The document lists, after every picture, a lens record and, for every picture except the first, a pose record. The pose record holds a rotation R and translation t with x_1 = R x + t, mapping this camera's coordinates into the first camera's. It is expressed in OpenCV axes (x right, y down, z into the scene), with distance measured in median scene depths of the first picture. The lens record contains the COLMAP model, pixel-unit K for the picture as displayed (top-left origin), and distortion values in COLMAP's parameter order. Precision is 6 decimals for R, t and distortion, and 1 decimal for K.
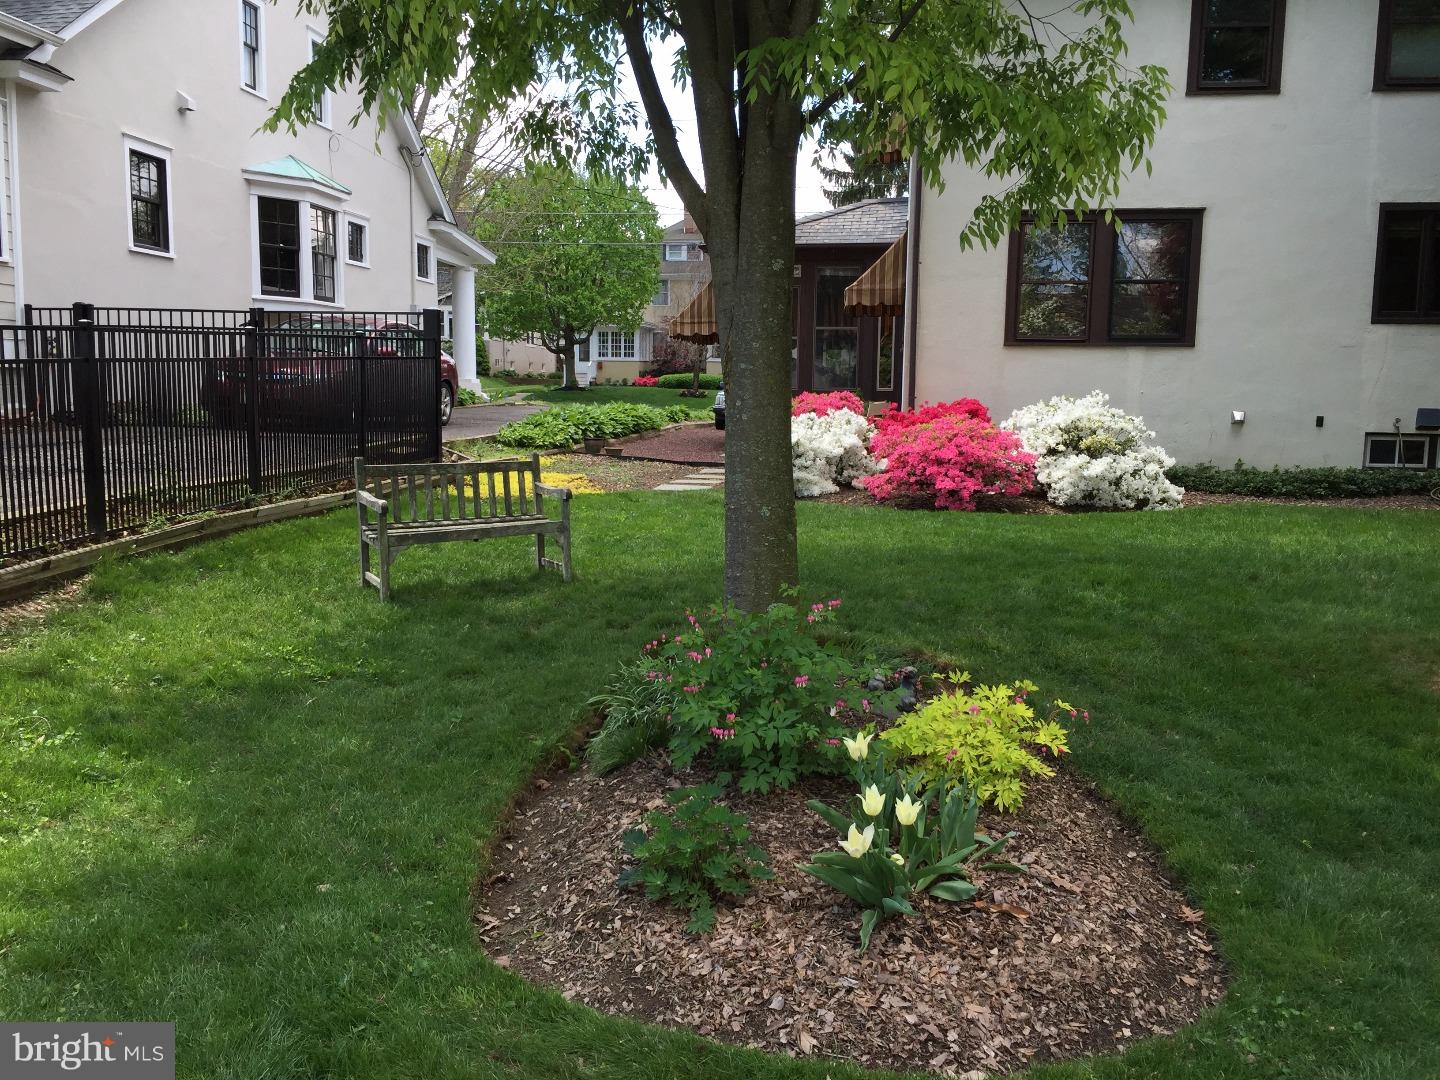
lens RADIAL K [[1237.1, 0, 718.7], [0, 1237.1, 549.0], [0, 0, 1]] dist [0.072675, -0.067056]
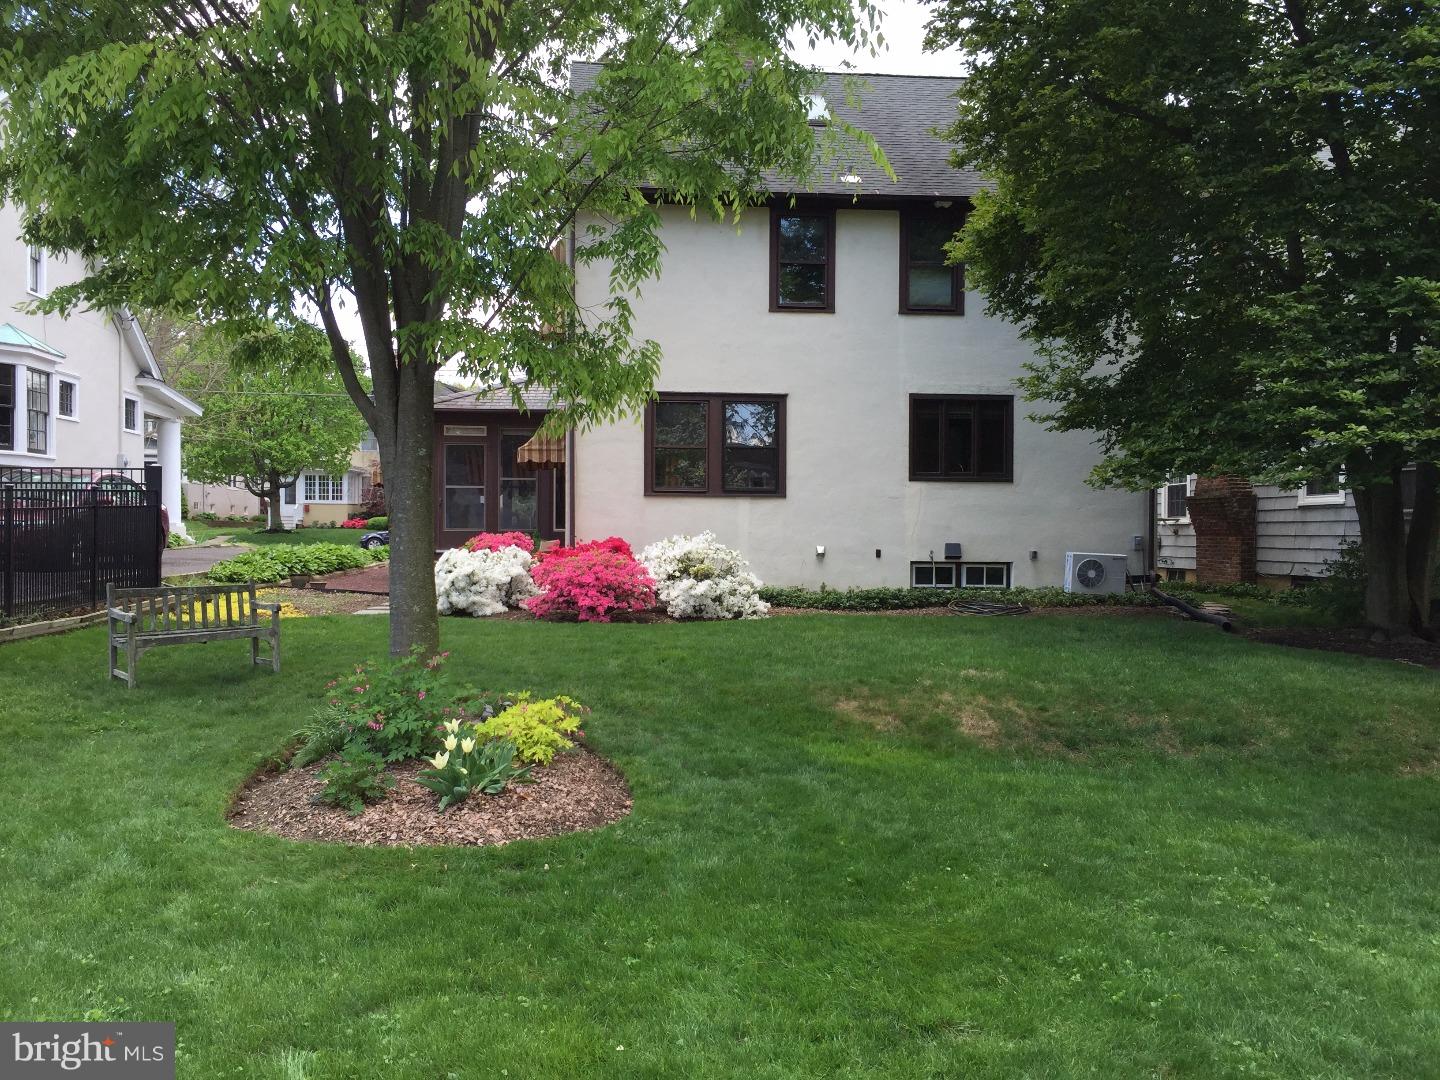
lens RADIAL K [[1237.1, 0, 718.7], [0, 1237.1, 549.0], [0, 0, 1]] dist [0.072675, -0.067056]
pose [[0.974956, -0.009420, 0.222200, 0.026497], [0.034449, 0.993441, -0.109038, 0.033186], [-0.219715, 0.113961, 0.968885, -0.251646]]
